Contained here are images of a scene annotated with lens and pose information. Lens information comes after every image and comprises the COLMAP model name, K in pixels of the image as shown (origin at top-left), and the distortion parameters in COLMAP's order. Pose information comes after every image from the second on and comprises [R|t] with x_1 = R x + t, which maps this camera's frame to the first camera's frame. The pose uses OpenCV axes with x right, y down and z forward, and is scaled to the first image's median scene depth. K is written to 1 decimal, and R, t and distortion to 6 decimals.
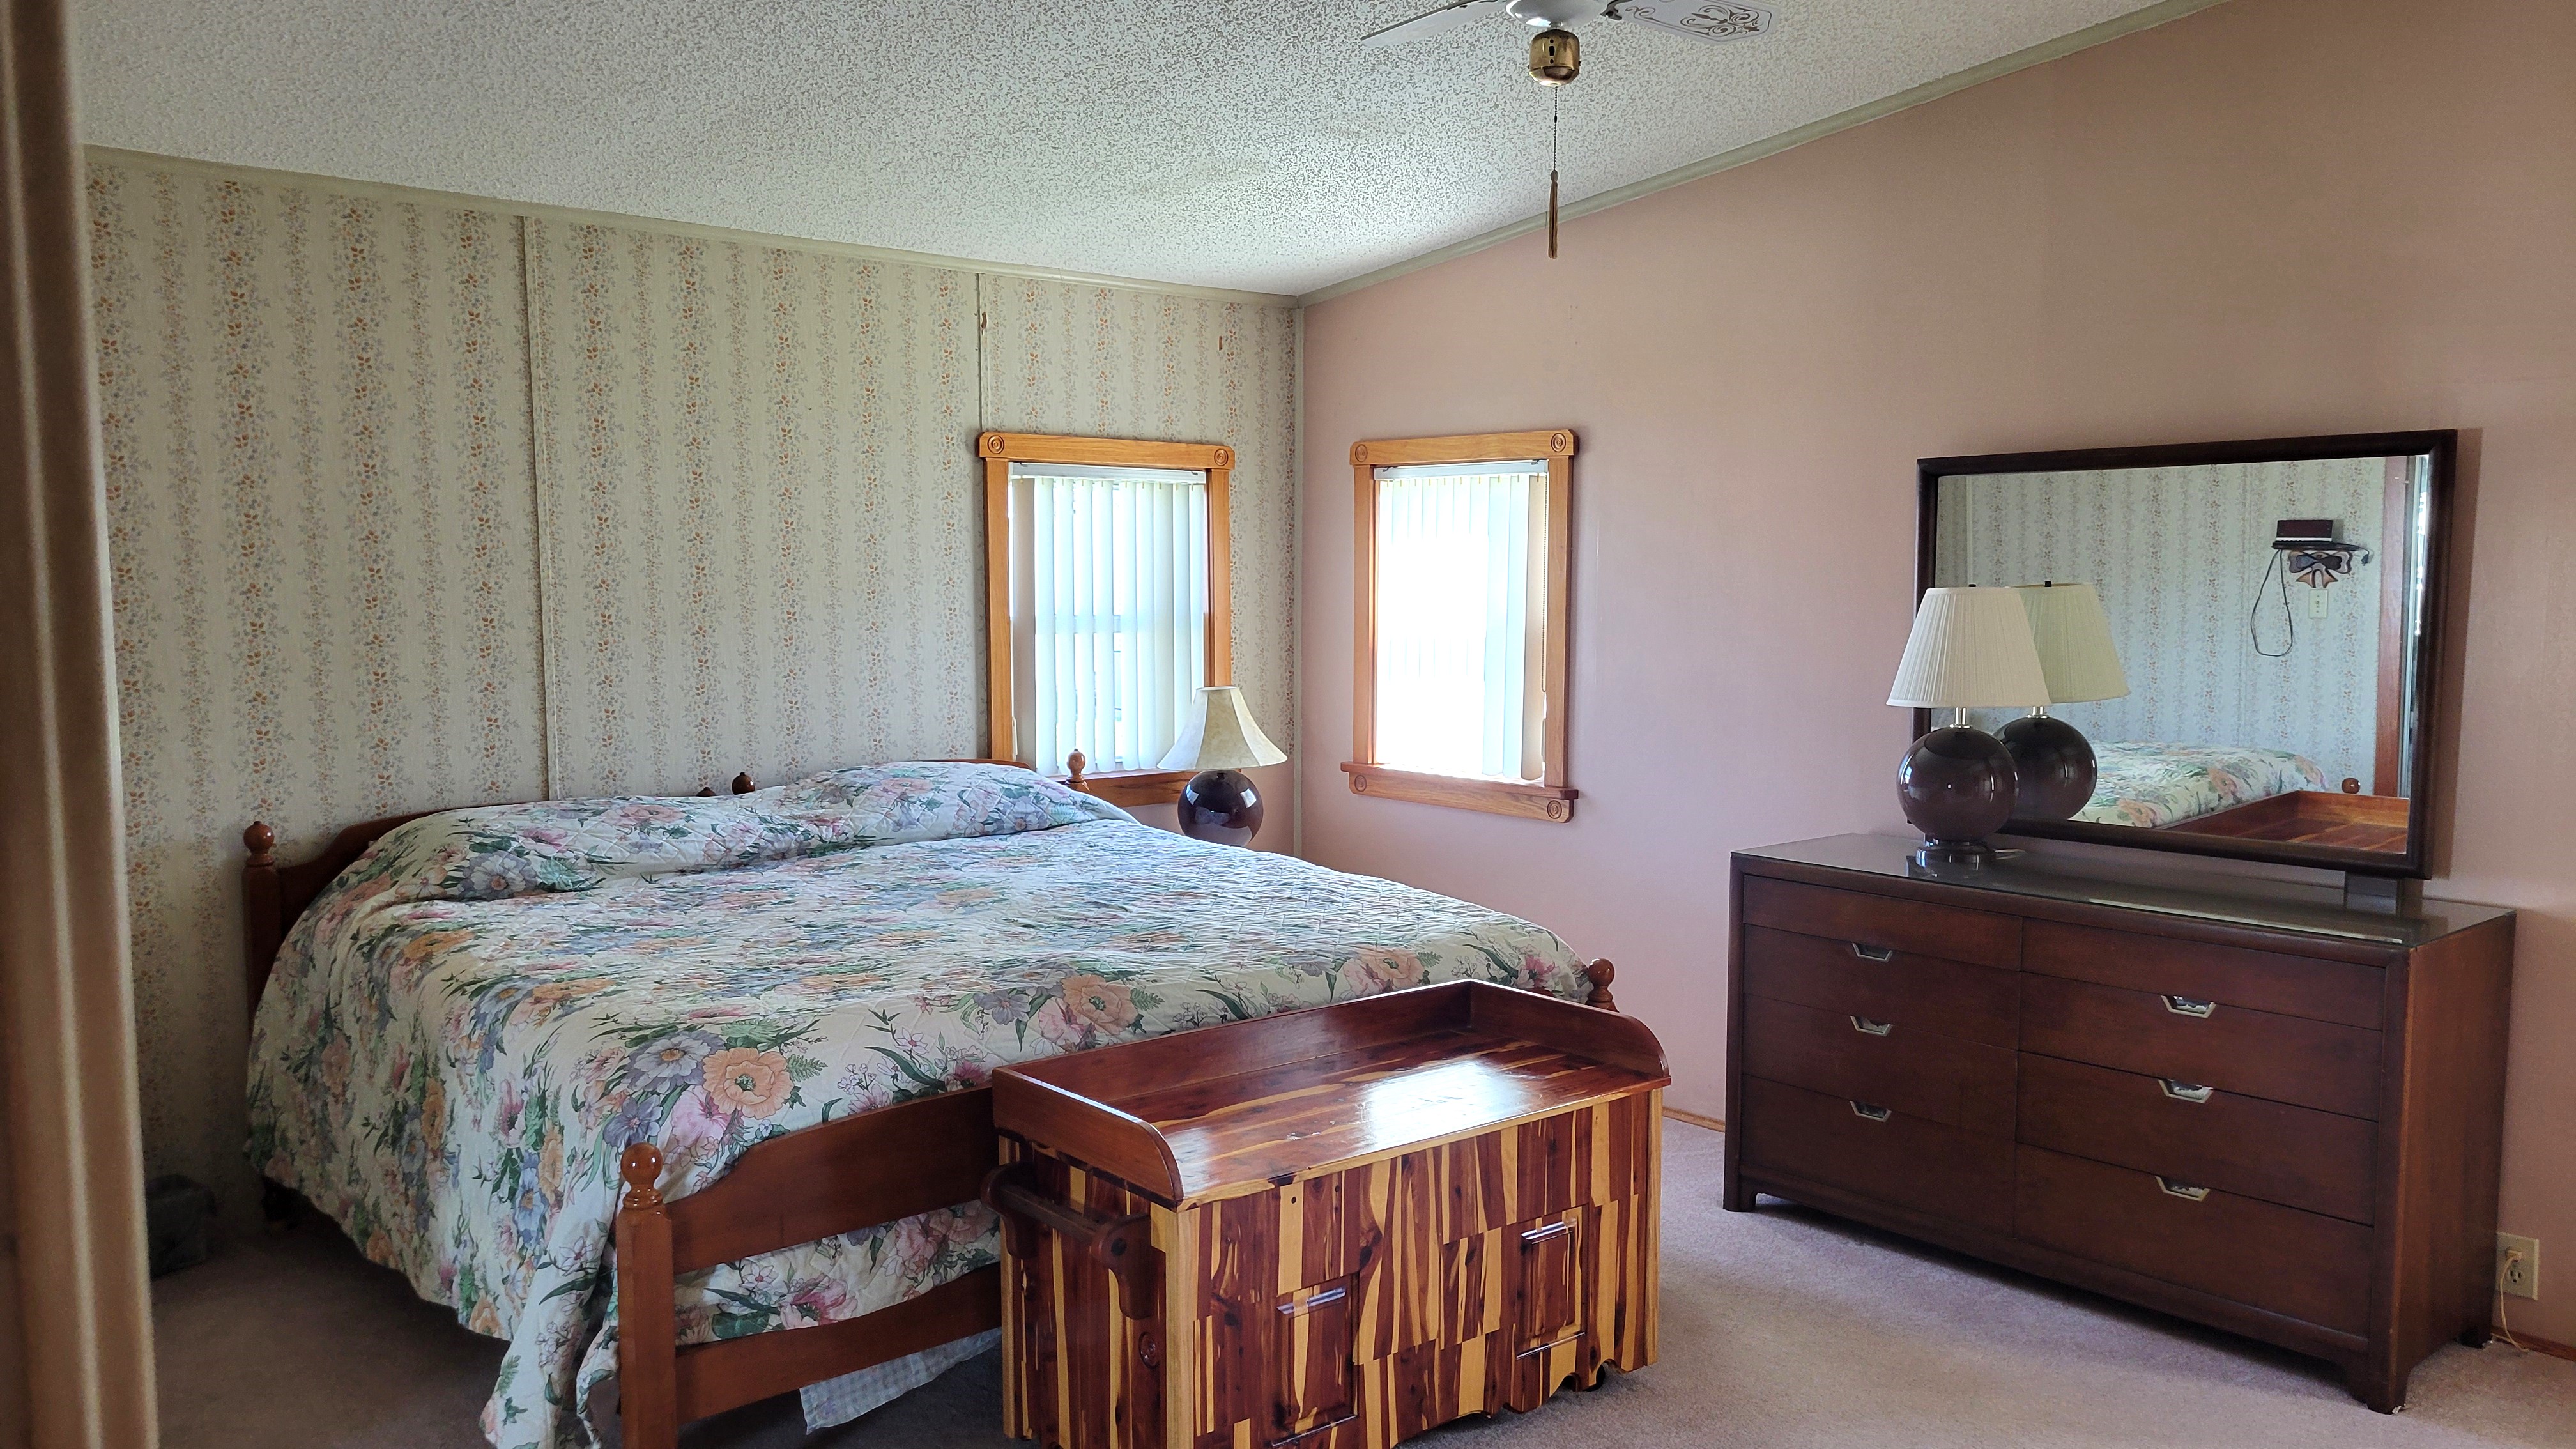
lens RADIAL K [[1904.0, 0, 1282.0], [0, 1904.0, 765.0], [0, 0, 1]] dist [0.035616, -0.006171]
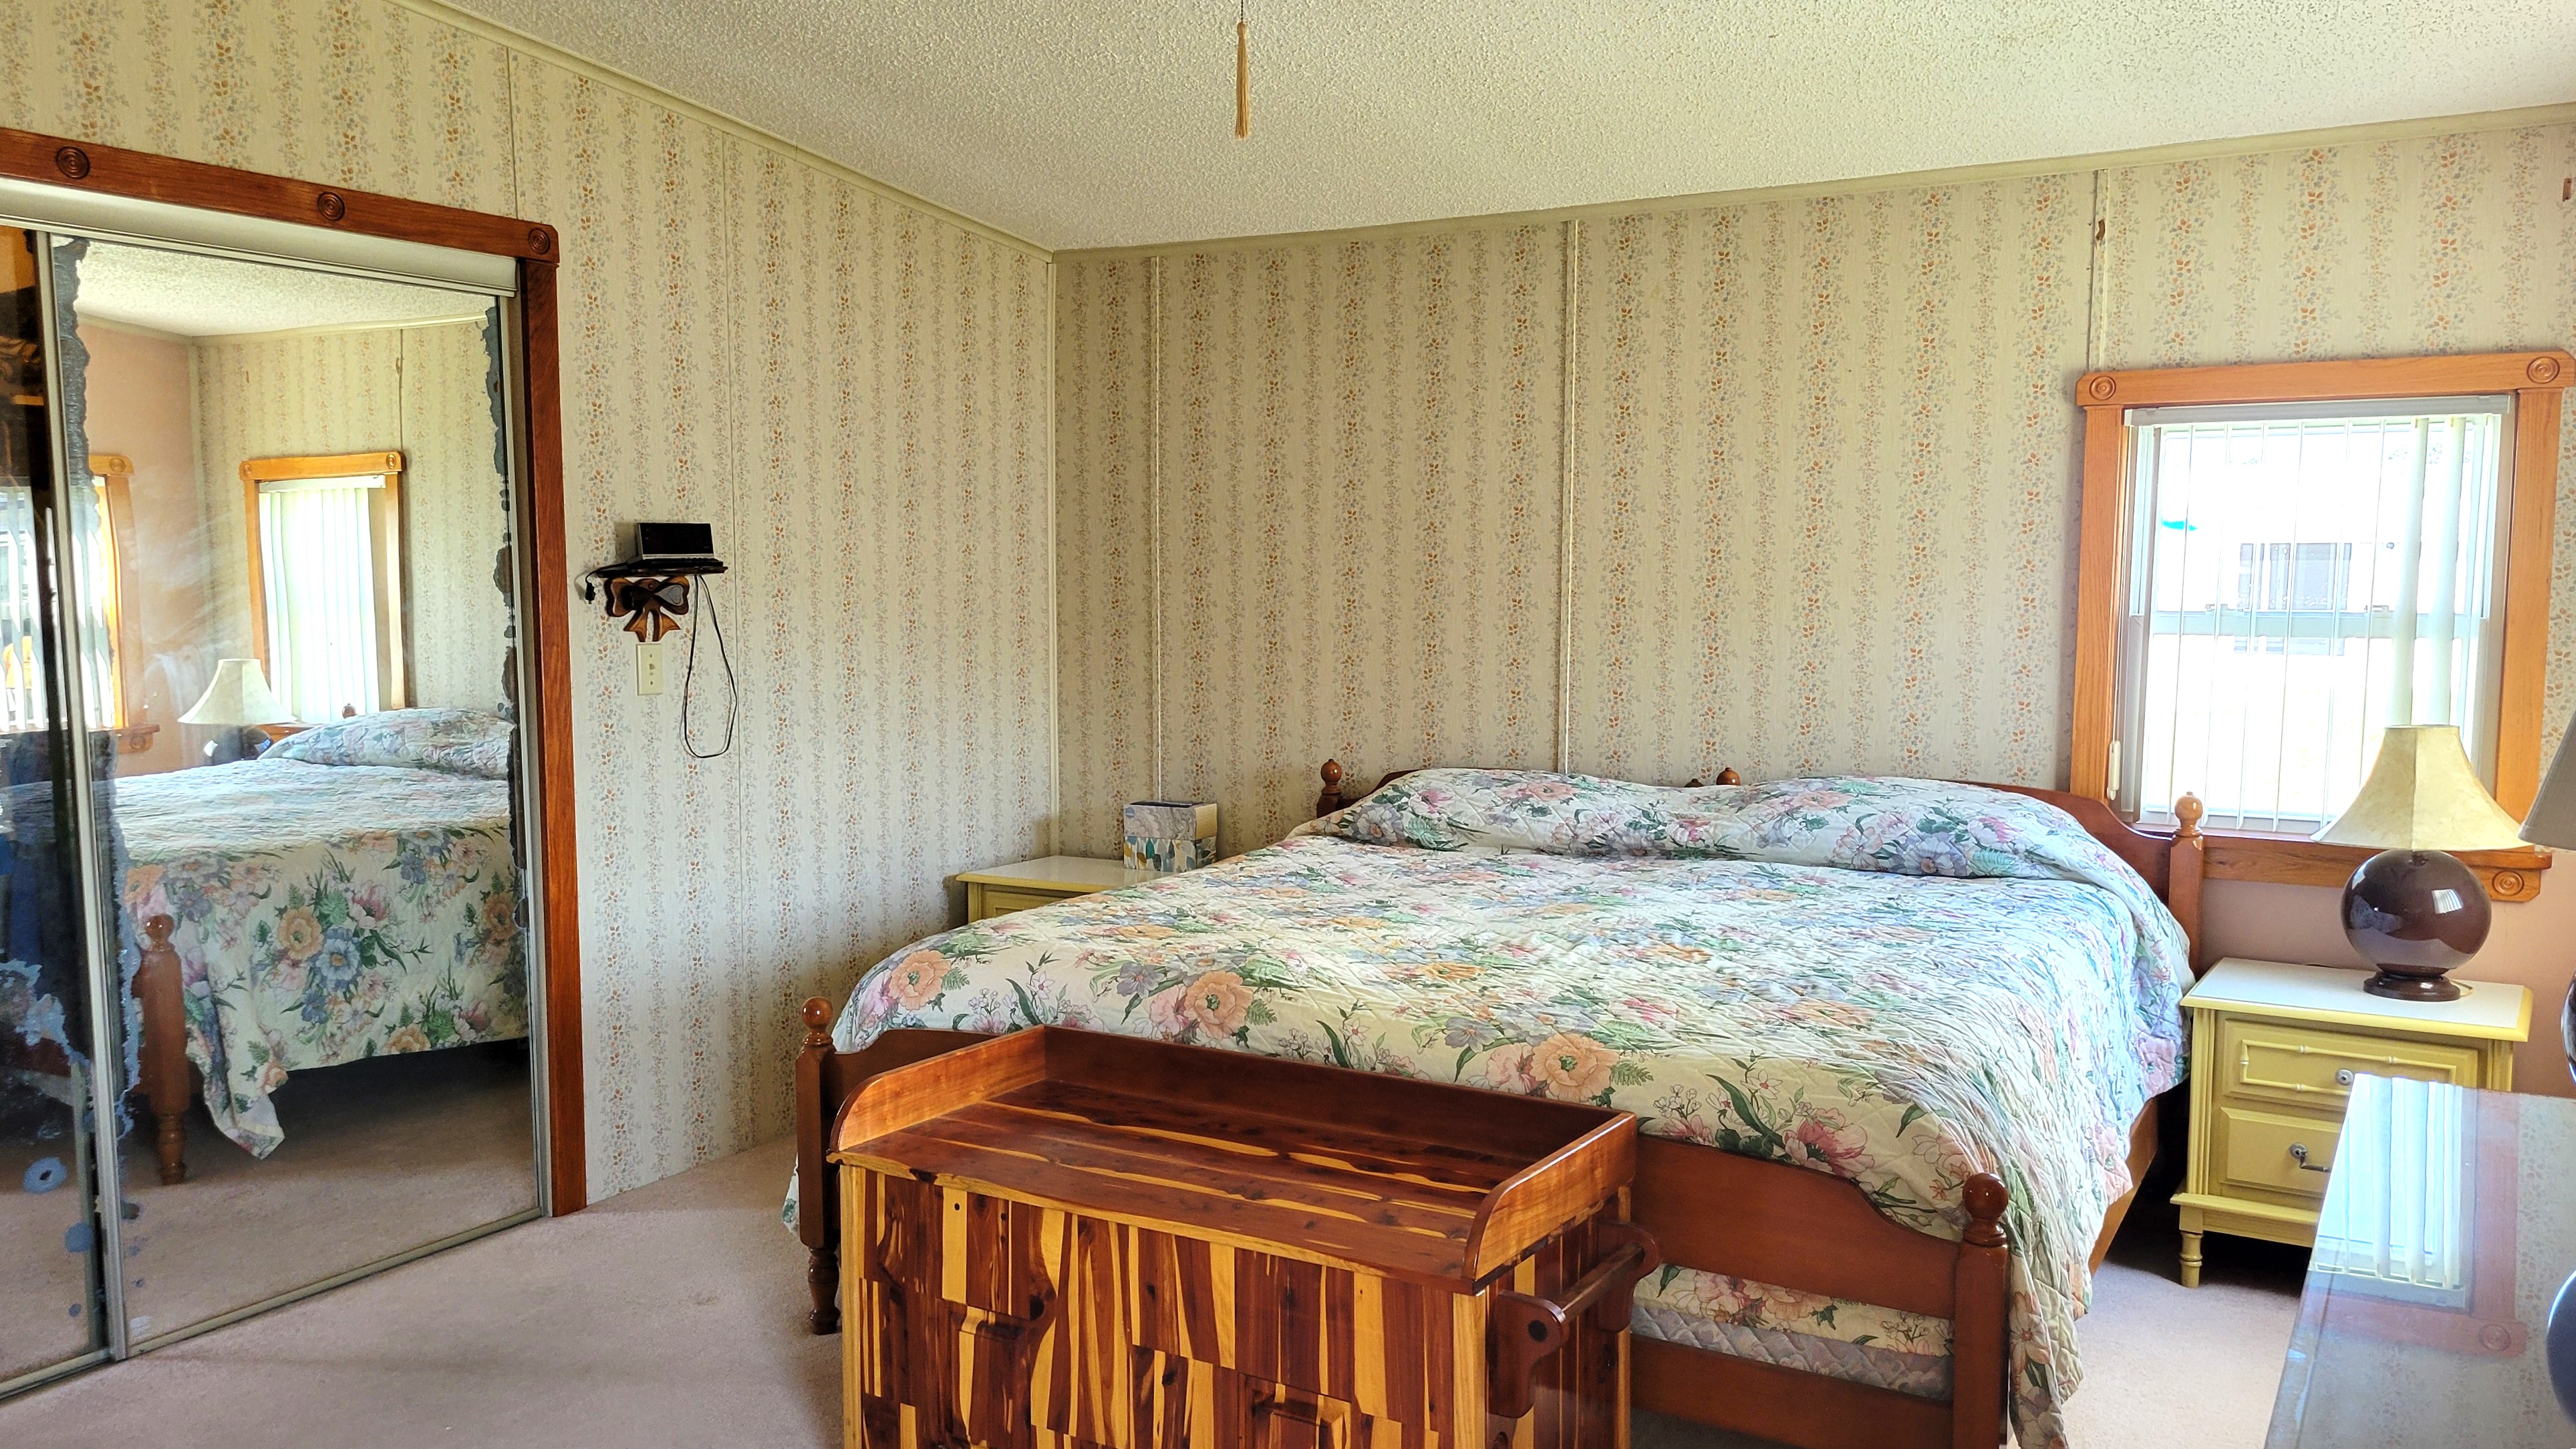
lens RADIAL K [[1968.8, 0, 1291.1], [0, 1968.8, 761.7], [0, 0, 1]] dist [0.048089, 0.002558]
pose [[0.341819, 0.092743, -0.935179, 0.609419], [-0.093640, 0.993527, 0.064303, -0.045497], [0.935089, 0.065590, 0.348291, 0.502994]]
